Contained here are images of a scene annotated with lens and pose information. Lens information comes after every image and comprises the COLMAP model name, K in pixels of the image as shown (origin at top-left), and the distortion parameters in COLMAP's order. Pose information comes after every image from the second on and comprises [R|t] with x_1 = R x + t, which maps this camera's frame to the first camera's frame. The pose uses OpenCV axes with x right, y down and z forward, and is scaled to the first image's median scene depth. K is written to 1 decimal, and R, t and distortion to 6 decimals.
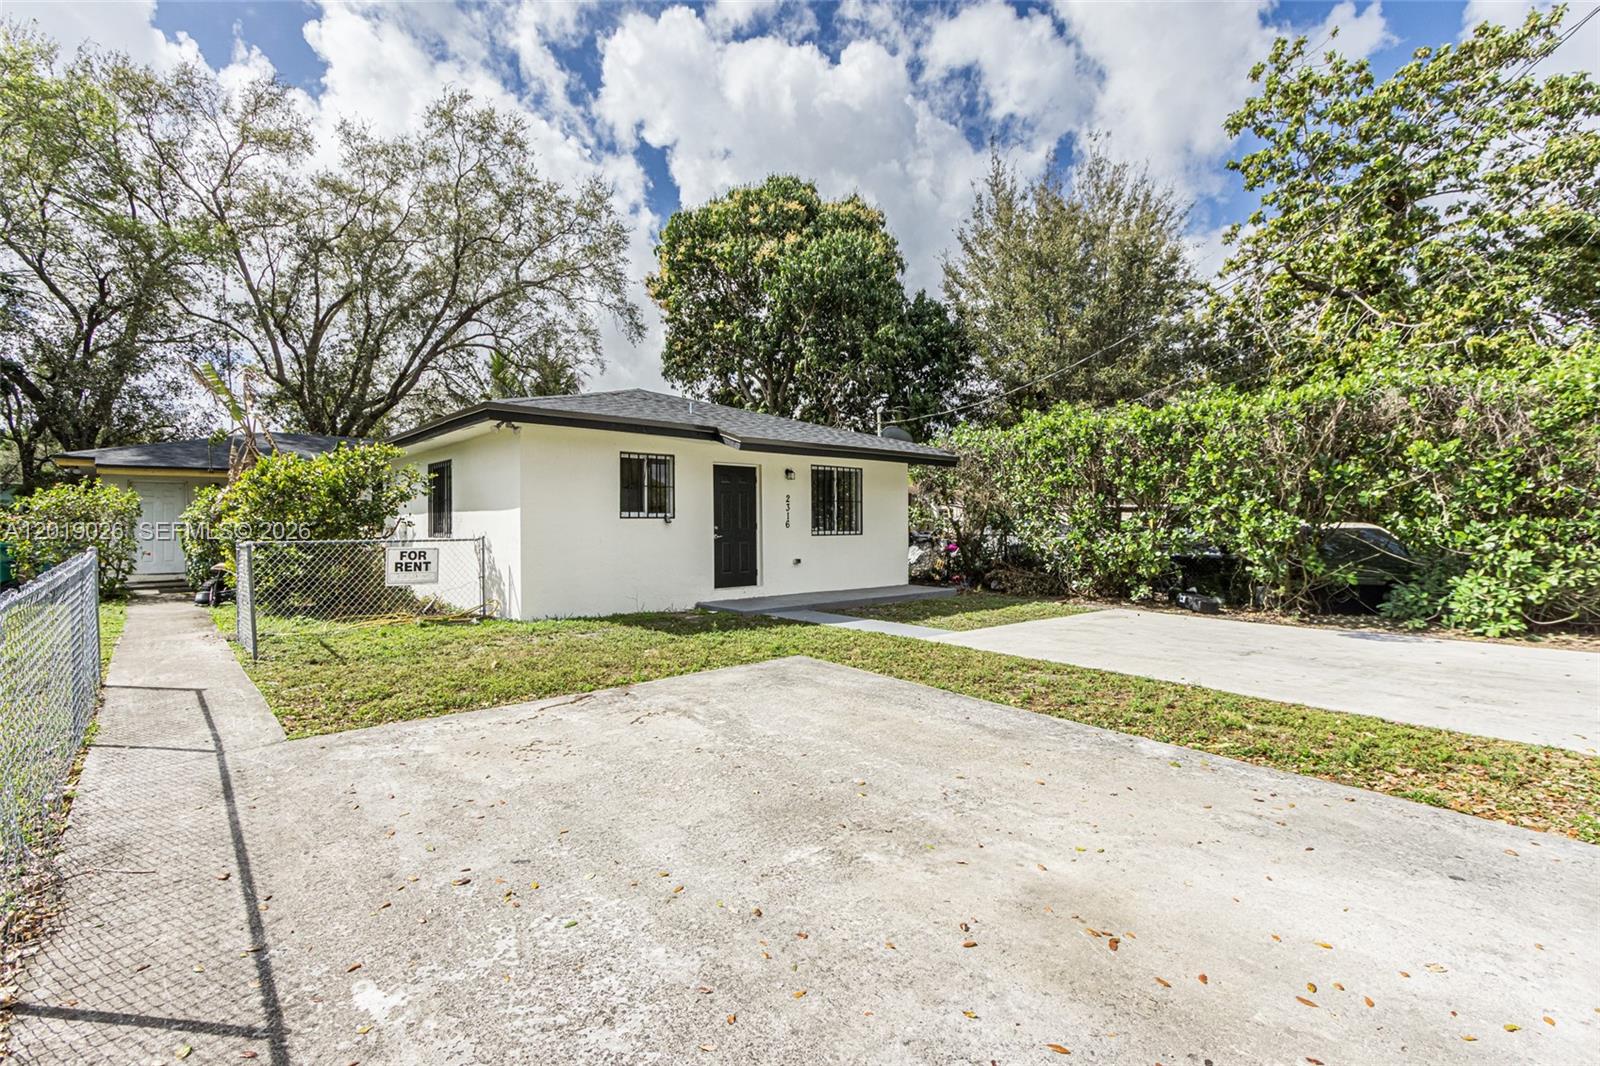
lens RADIAL K [[730.3, 0, 805.2], [0, 730.3, 532.1], [0, 0, 1]] dist [-0.000821, 0.000388]
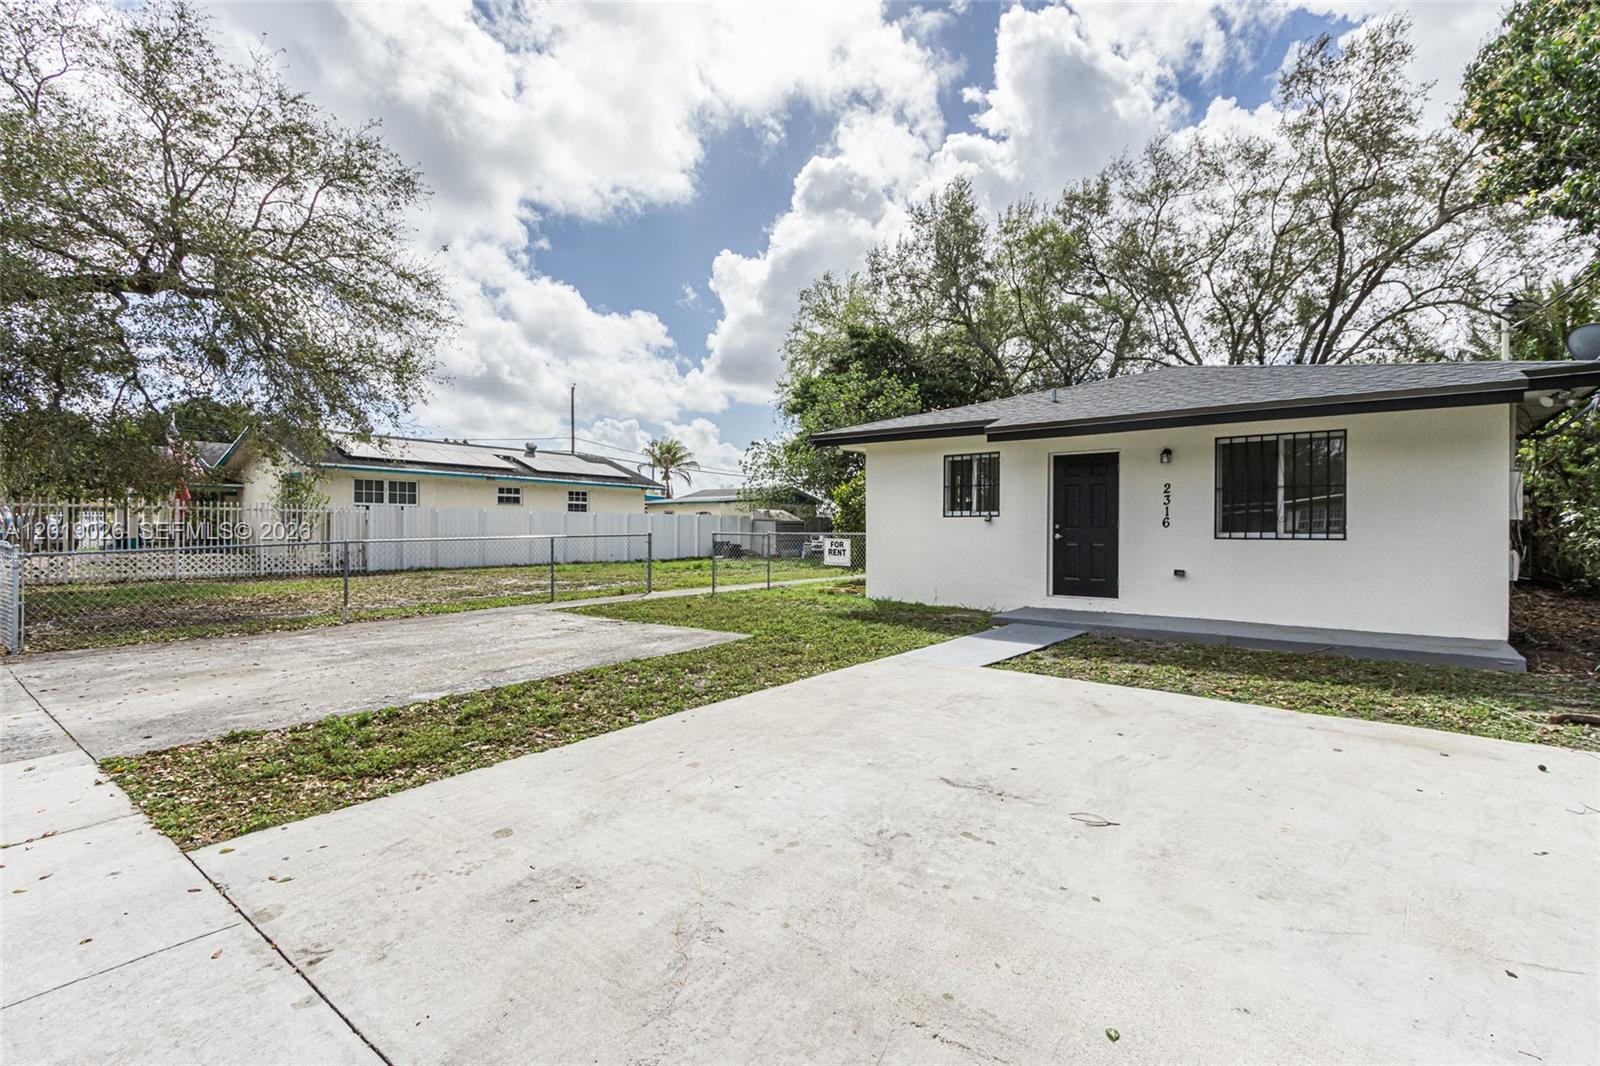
lens RADIAL K [[740.6, 0, 801.8], [0, 740.6, 532.8], [0, 0, 1]] dist [-0.001898, 0.000261]
pose [[0.168844, 0.010024, -0.985592, 0.709193], [-0.013430, 0.999879, 0.007868, -0.001282], [0.985551, 0.011908, 0.168958, 0.541229]]
